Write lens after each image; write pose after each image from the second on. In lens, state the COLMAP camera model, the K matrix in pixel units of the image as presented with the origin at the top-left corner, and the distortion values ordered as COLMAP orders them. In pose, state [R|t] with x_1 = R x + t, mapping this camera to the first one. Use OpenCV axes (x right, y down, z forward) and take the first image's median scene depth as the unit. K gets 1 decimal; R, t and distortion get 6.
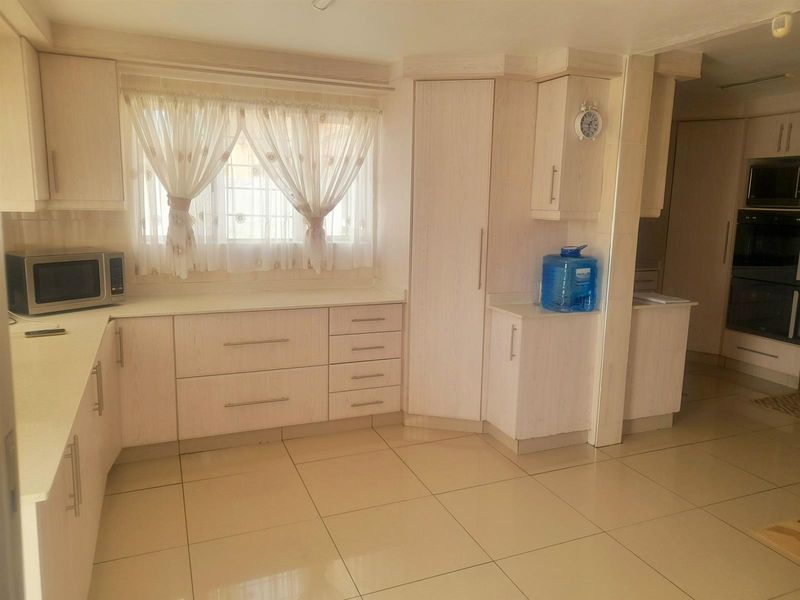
lens RADIAL K [[595.9, 0, 396.8], [0, 595.9, 298.1], [0, 0, 1]] dist [0.033453, -0.002856]
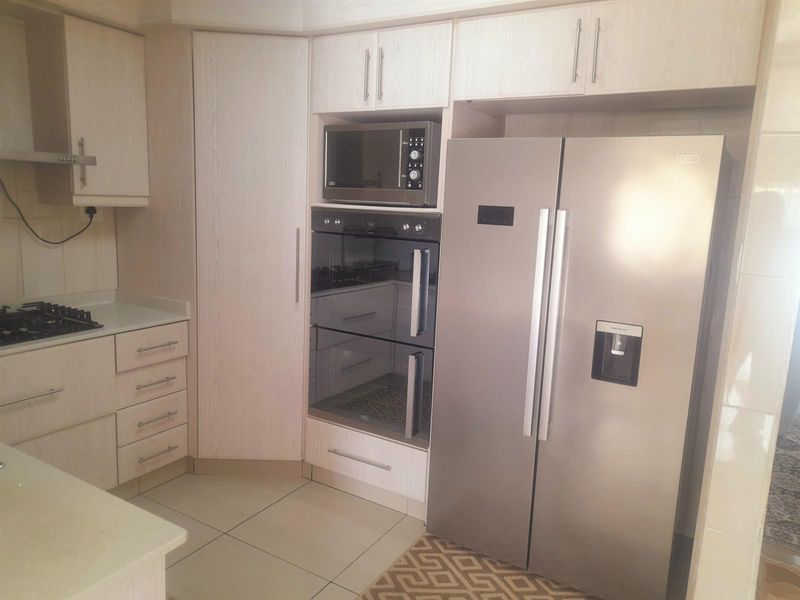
lens RADIAL K [[595.9, 0, 396.8], [0, 595.9, 298.1], [0, 0, 1]] dist [0.033453, -0.002856]
pose [[0.801010, -0.082560, 0.592930, 0.307600], [0.068459, 0.996580, 0.046281, -0.085253], [-0.594723, 0.003520, 0.803923, 0.530684]]
